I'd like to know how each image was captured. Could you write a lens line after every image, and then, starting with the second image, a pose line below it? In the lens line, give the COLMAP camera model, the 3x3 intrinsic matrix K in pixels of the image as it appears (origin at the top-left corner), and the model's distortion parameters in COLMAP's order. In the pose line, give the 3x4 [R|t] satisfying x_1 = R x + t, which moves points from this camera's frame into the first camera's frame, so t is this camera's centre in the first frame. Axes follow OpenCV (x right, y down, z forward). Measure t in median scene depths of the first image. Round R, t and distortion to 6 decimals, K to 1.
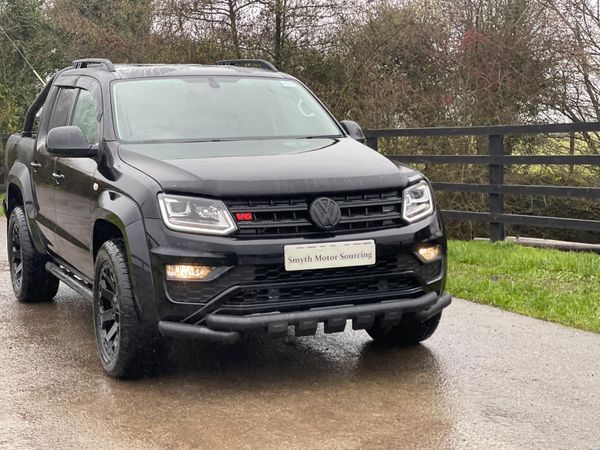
lens RADIAL K [[1103.9, 0, 291.0], [0, 1103.9, 205.7], [0, 0, 1]] dist [0.249723, 0.000000]
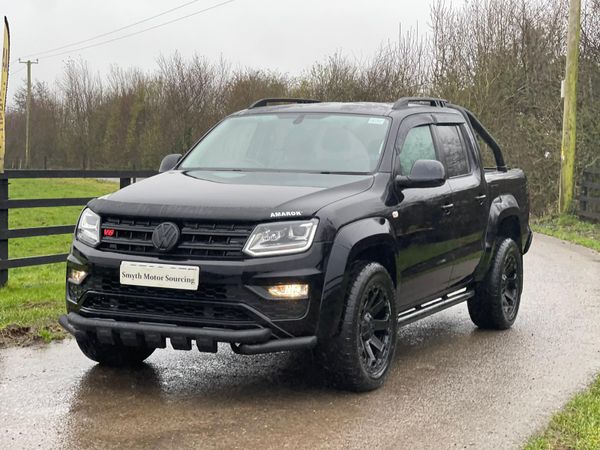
lens RADIAL K [[1103.9, 0, 297.8], [0, 1103.9, 189.8], [0, 0, 1]] dist [0.249723, 0.000000]
pose [[0.649411, 0.057390, -0.758269, 0.924125], [-0.095575, 0.995401, -0.006516, -0.043982], [0.754408, 0.076703, 0.651909, 0.376986]]
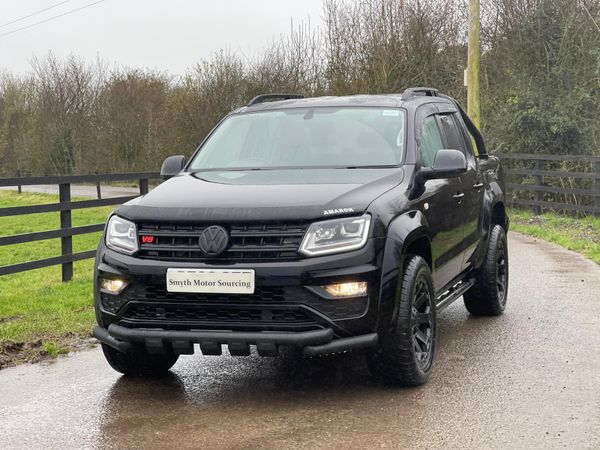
lens RADIAL K [[1103.9, 0, 300.0], [0, 1103.9, 219.5], [0, 0, 1]] dist [0.249723, 0.000000]
pose [[0.736795, 0.044676, -0.674638, 0.785796], [-0.047326, 0.998775, 0.014455, -0.032021], [0.674458, 0.021278, 0.738007, 0.274810]]
